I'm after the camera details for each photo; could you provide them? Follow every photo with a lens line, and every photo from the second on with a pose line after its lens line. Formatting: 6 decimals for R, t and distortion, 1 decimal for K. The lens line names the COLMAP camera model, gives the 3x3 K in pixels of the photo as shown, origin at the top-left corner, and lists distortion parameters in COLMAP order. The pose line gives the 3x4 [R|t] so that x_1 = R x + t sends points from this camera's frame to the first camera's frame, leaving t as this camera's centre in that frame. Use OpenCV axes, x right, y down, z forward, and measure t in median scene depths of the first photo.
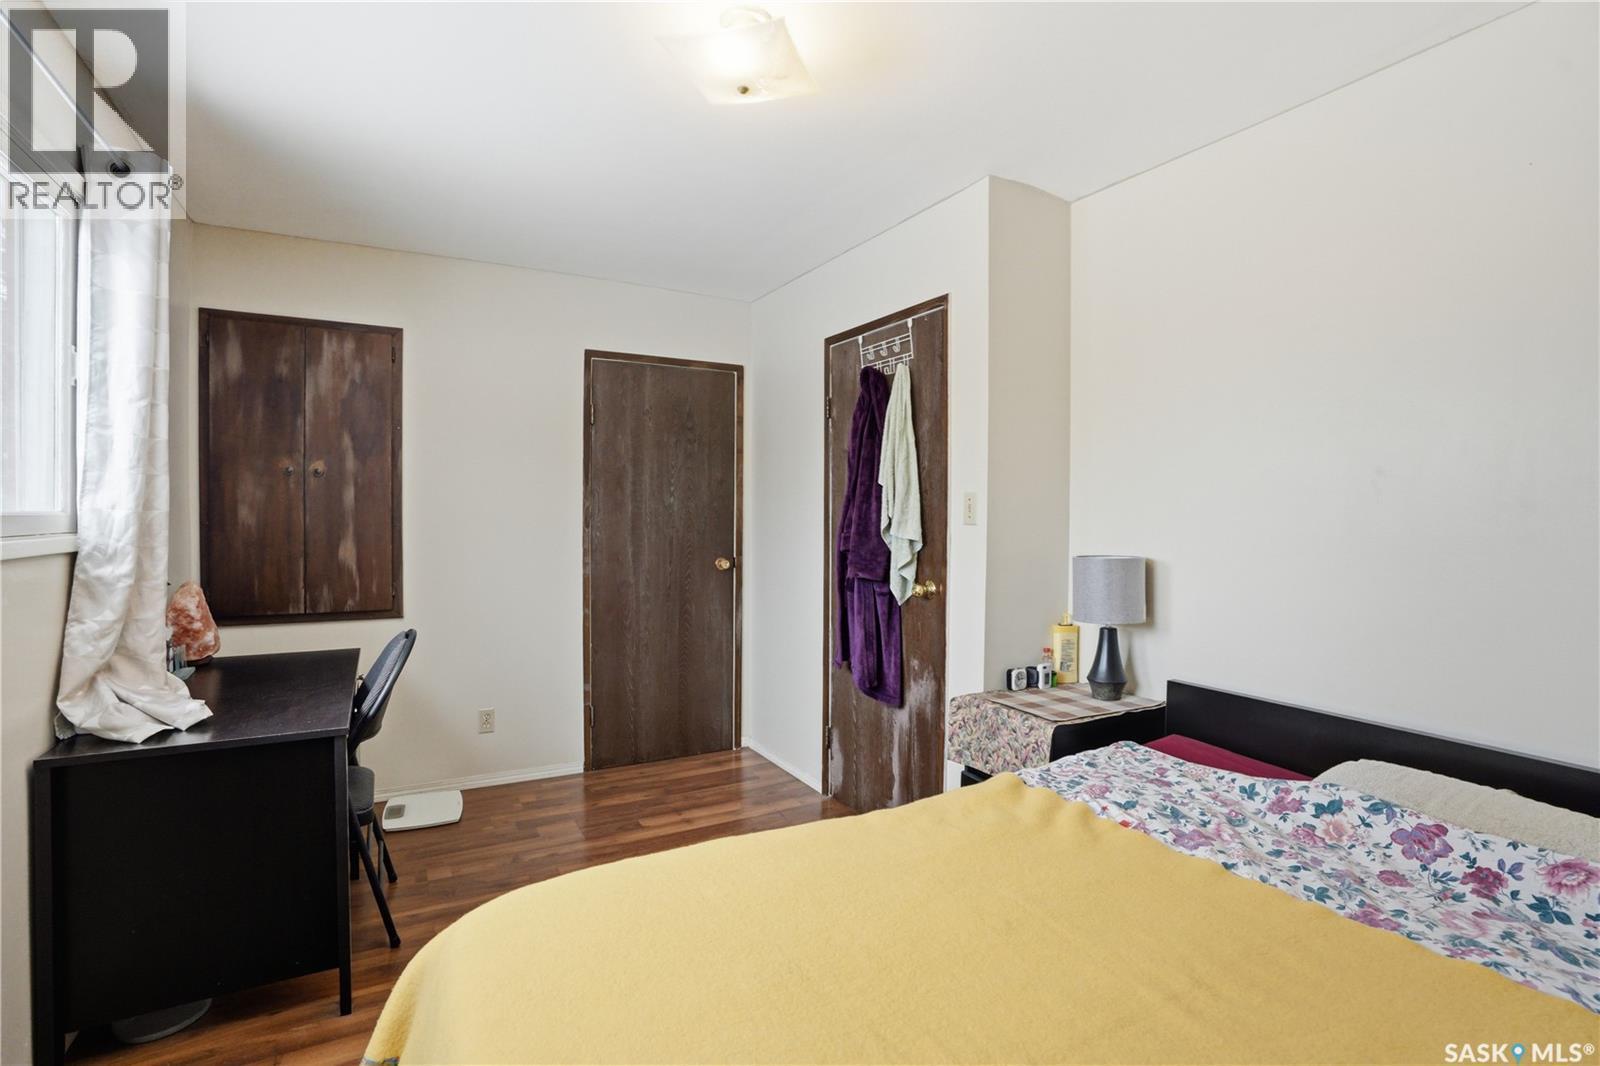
lens RADIAL K [[740.1, 0, 795.1], [0, 740.1, 528.7], [0, 0, 1]] dist [-0.074452, 0.028765]
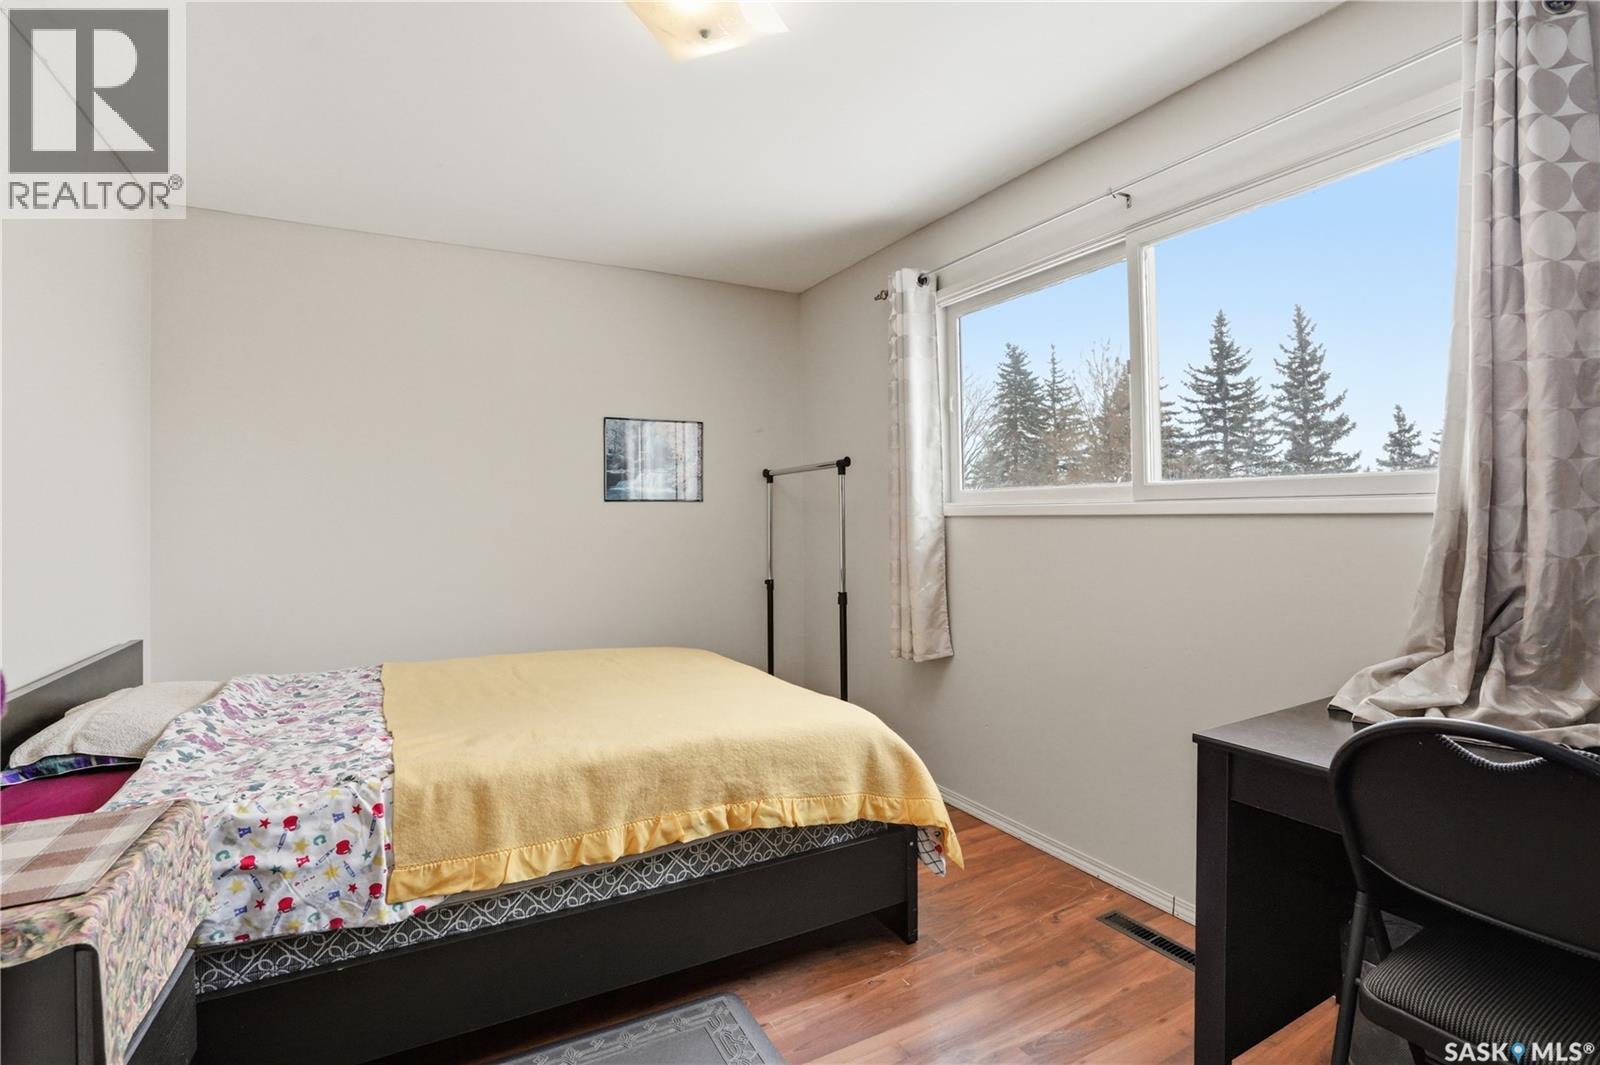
lens RADIAL K [[740.1, 0, 795.1], [0, 740.1, 528.2], [0, 0, 1]] dist [-0.074452, 0.028765]
pose [[-0.999999, -0.000965, -0.000954, -0.213509], [-0.000994, 0.999510, 0.031282, 0.029588], [0.000923, 0.031283, -0.999510, 2.208258]]
